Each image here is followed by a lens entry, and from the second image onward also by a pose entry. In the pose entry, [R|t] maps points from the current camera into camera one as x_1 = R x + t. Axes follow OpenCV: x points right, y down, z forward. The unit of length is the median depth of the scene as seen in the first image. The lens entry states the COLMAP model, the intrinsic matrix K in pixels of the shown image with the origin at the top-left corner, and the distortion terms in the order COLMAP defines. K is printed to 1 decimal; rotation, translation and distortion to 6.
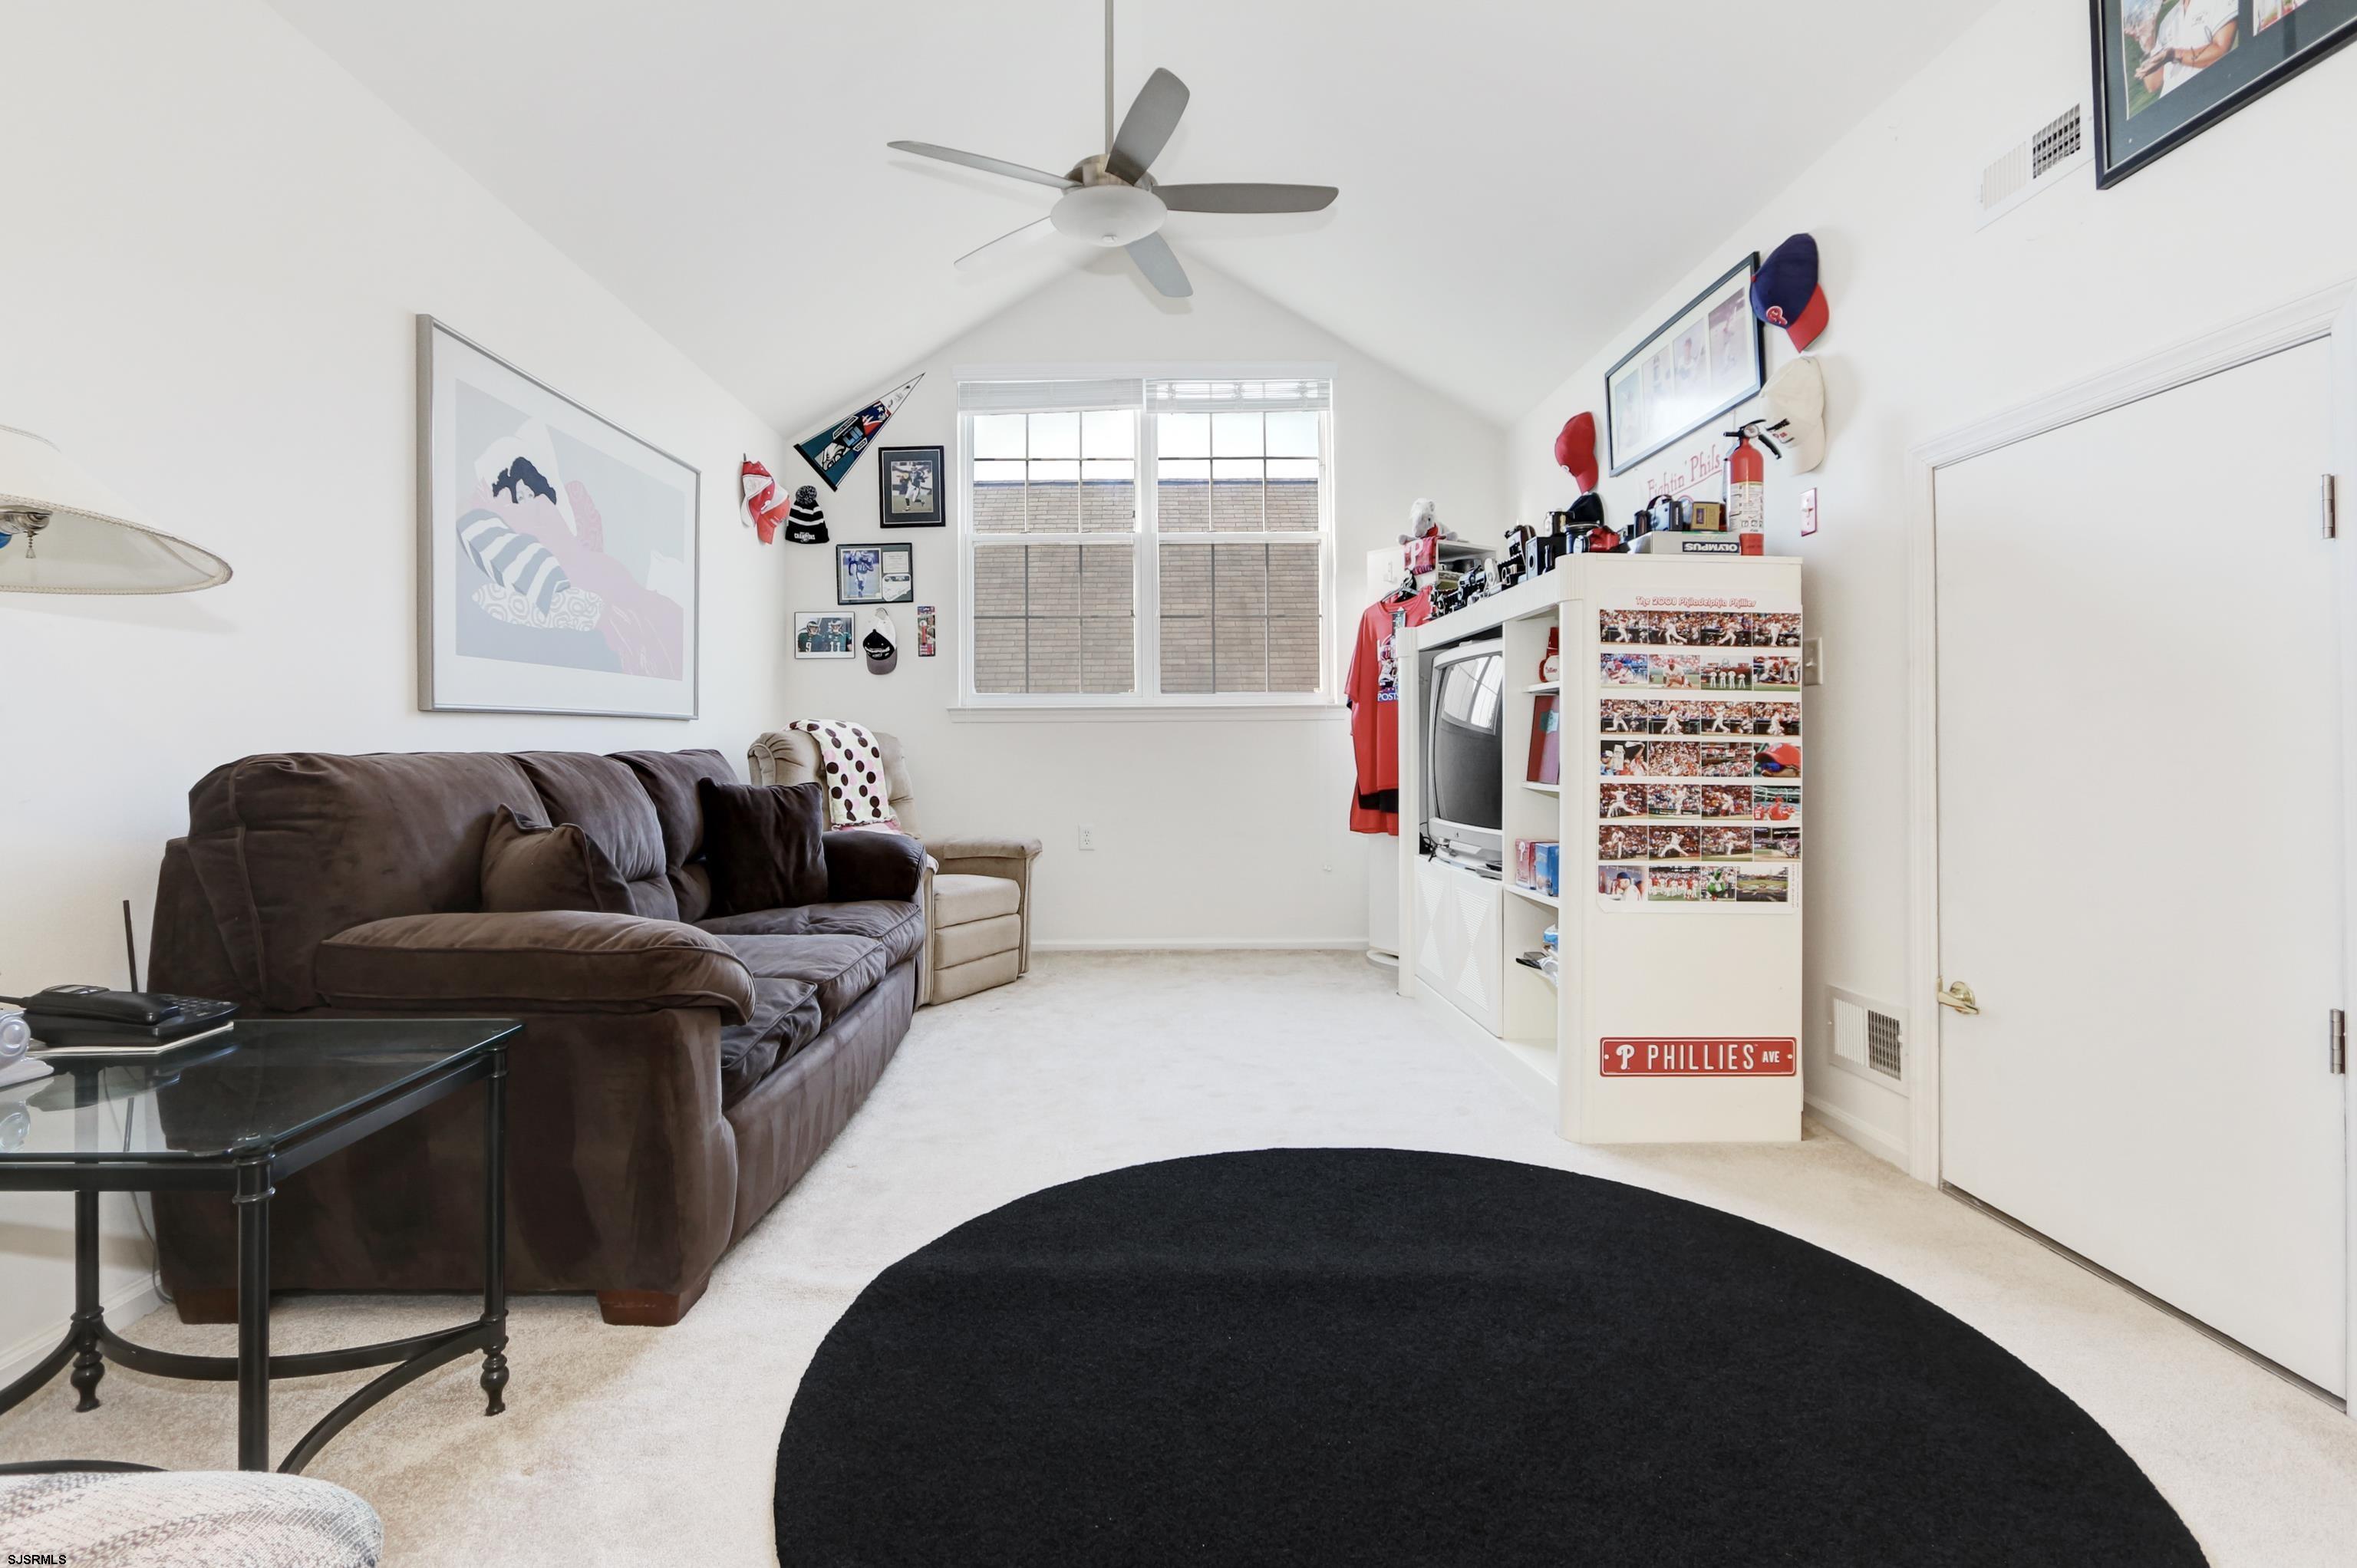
lens RADIAL K [[1128.4, 0, 1194.1], [0, 1128.4, 723.2], [0, 0, 1]] dist [-0.011675, 0.001581]
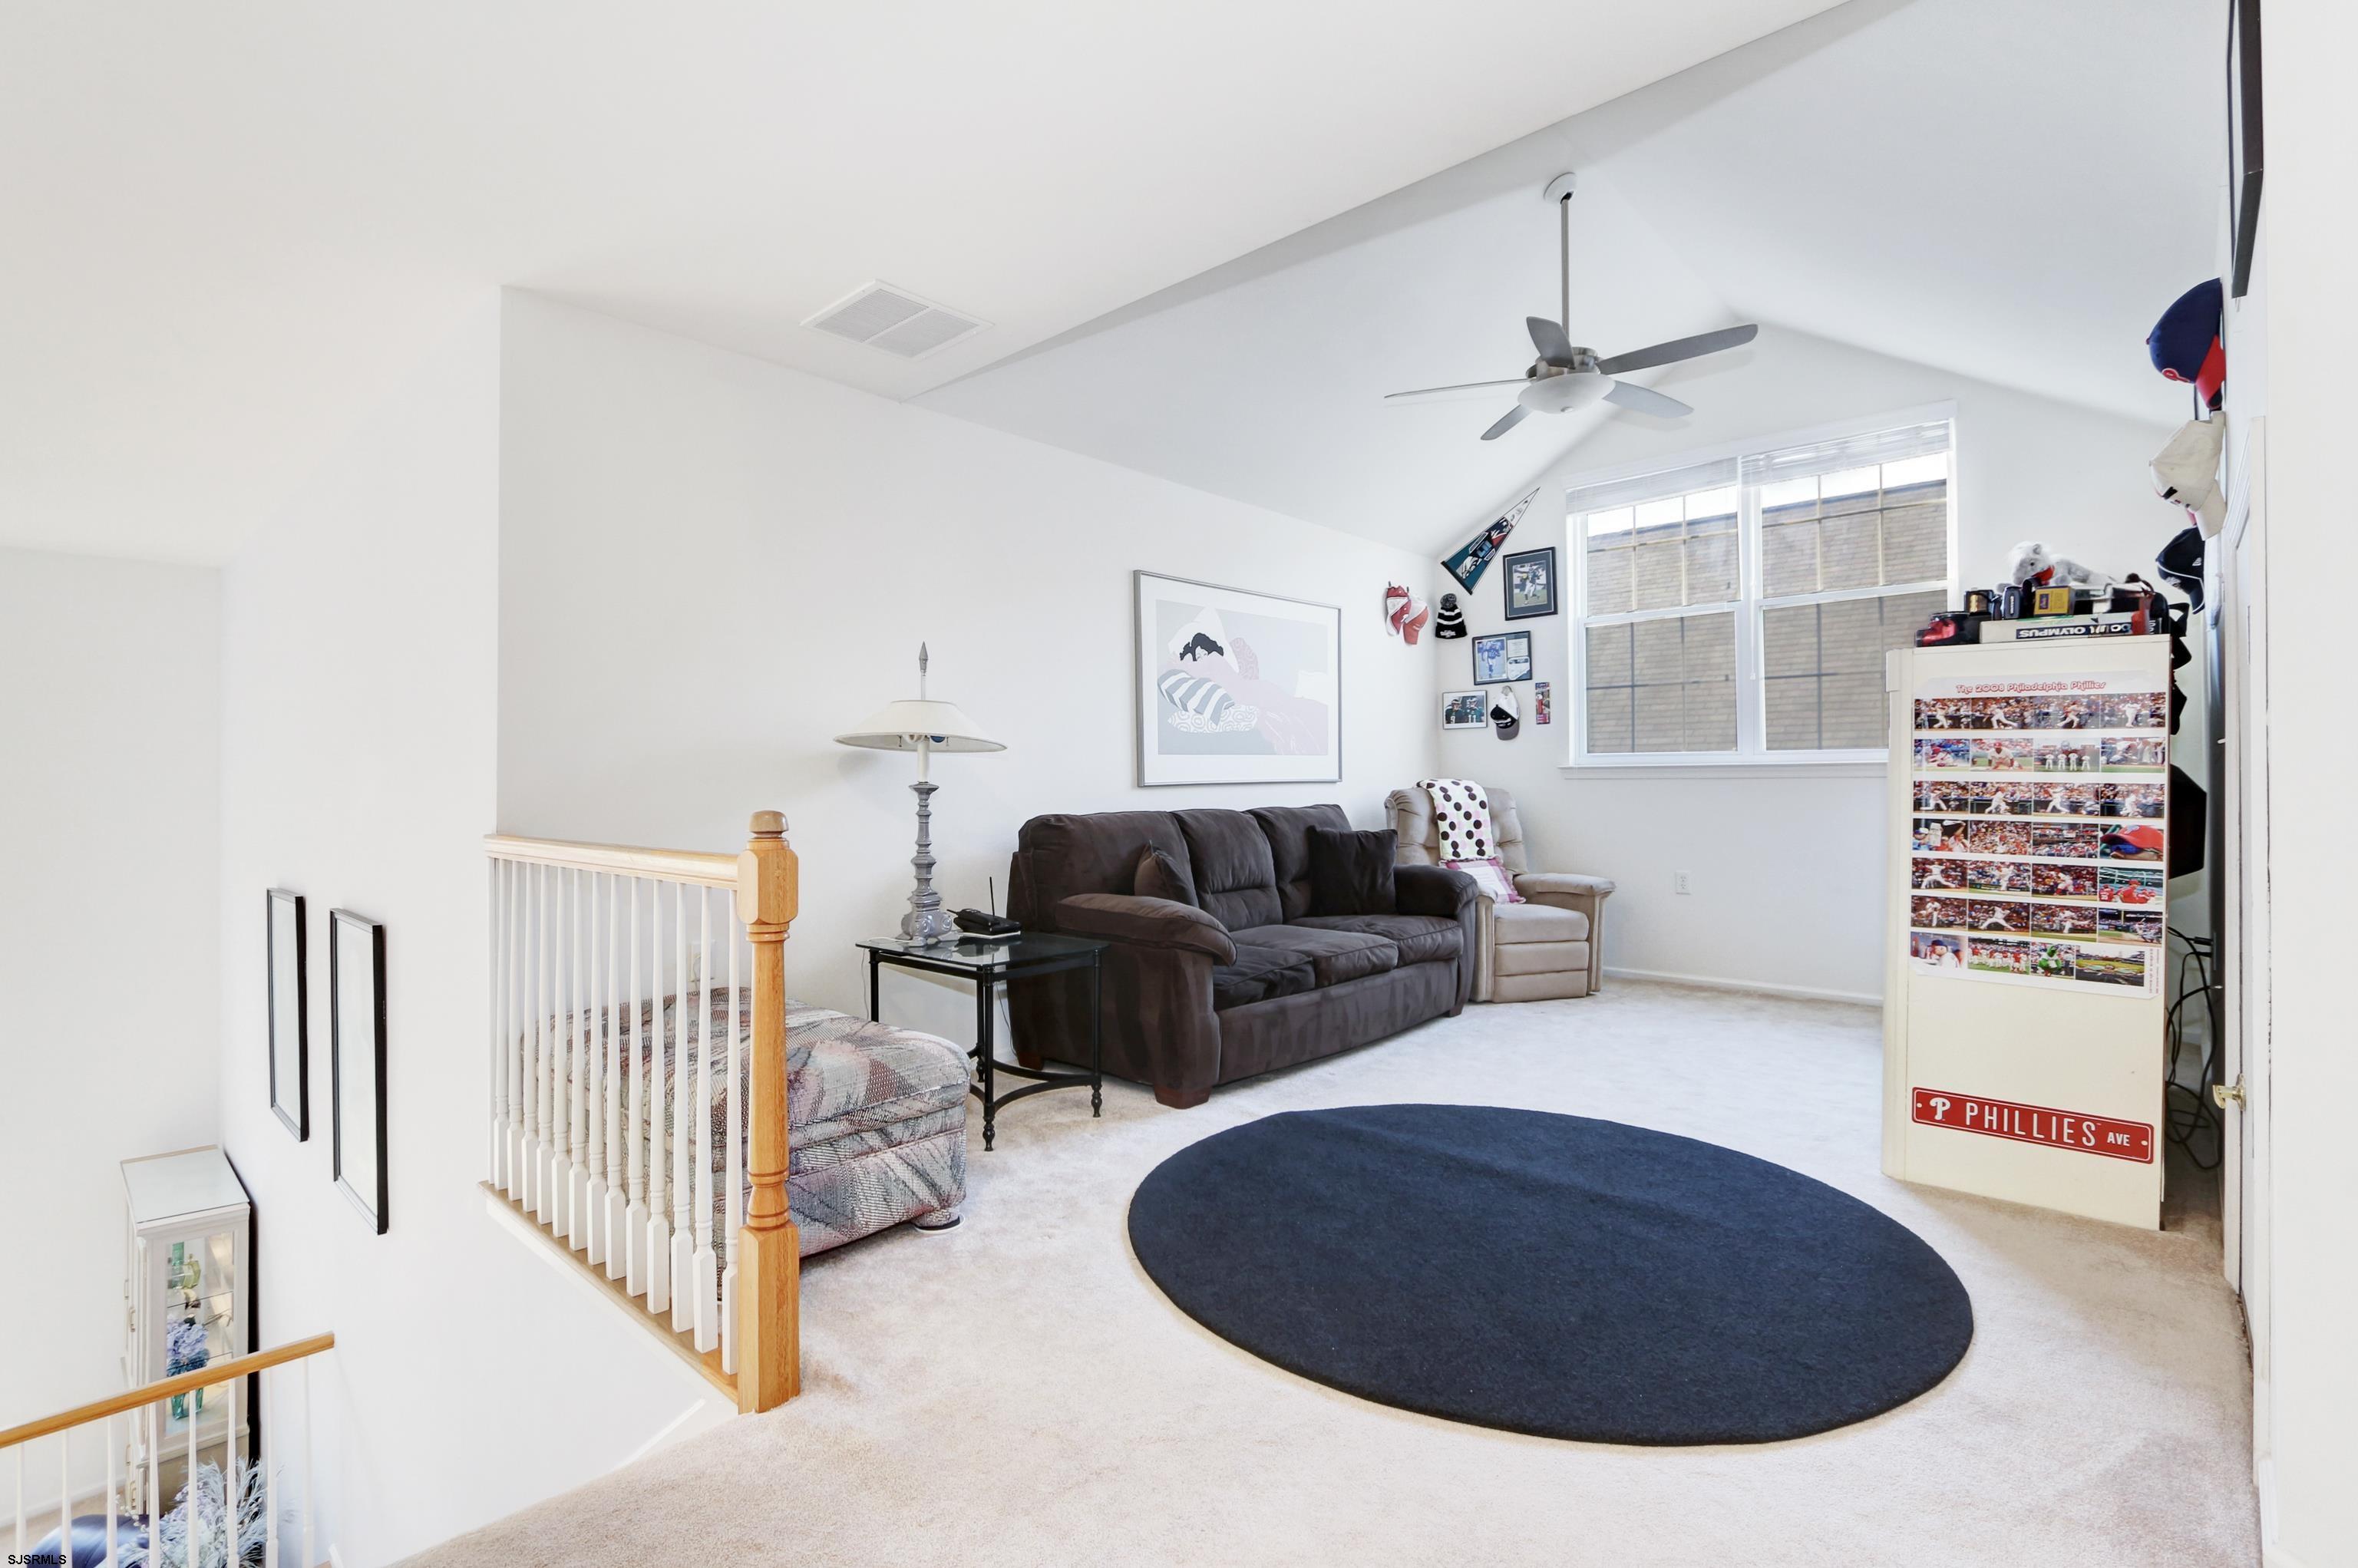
lens RADIAL K [[1128.9, 0, 1170.4], [0, 1128.9, 776.9], [0, 0, 1]] dist [-0.011675, 0.001581]
pose [[0.730311, 0.000326, -0.683115, 0.573720], [0.013558, 0.999796, 0.014972, -0.050916], [0.682980, -0.020196, 0.730158, -0.294161]]
